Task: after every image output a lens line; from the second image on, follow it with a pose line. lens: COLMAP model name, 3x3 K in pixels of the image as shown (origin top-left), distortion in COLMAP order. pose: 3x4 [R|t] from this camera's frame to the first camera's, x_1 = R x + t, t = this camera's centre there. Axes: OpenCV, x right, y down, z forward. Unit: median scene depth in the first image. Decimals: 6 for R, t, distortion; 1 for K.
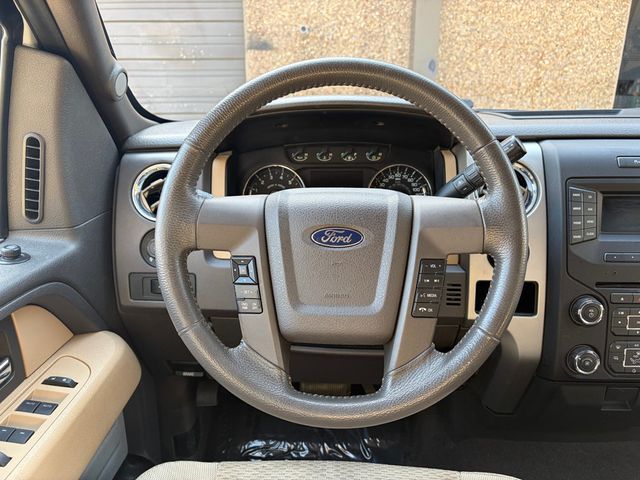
lens RADIAL K [[489.2, 0, 320.0], [0, 489.2, 240.0], [0, 0, 1]] dist [0.062898, -0.074186]
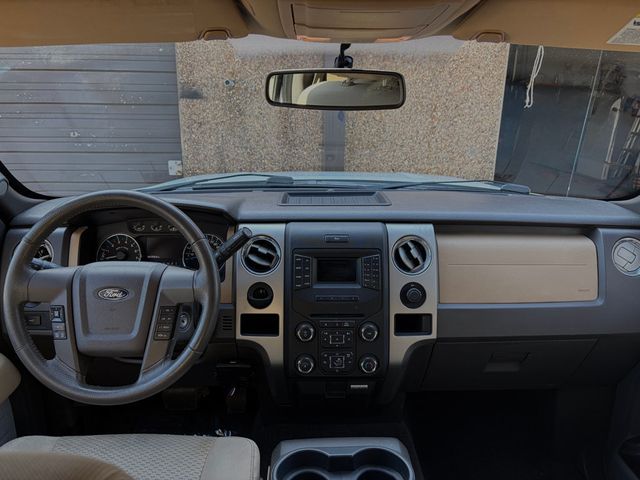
lens RADIAL K [[489.2, 0, 320.0], [0, 489.2, 240.0], [0, 0, 1]] dist [0.062898, -0.074186]
pose [[0.998561, -0.003322, 0.053523, 0.415451], [0.005195, 0.999378, -0.034882, -0.081047], [-0.053373, 0.035110, 0.997957, -0.482134]]
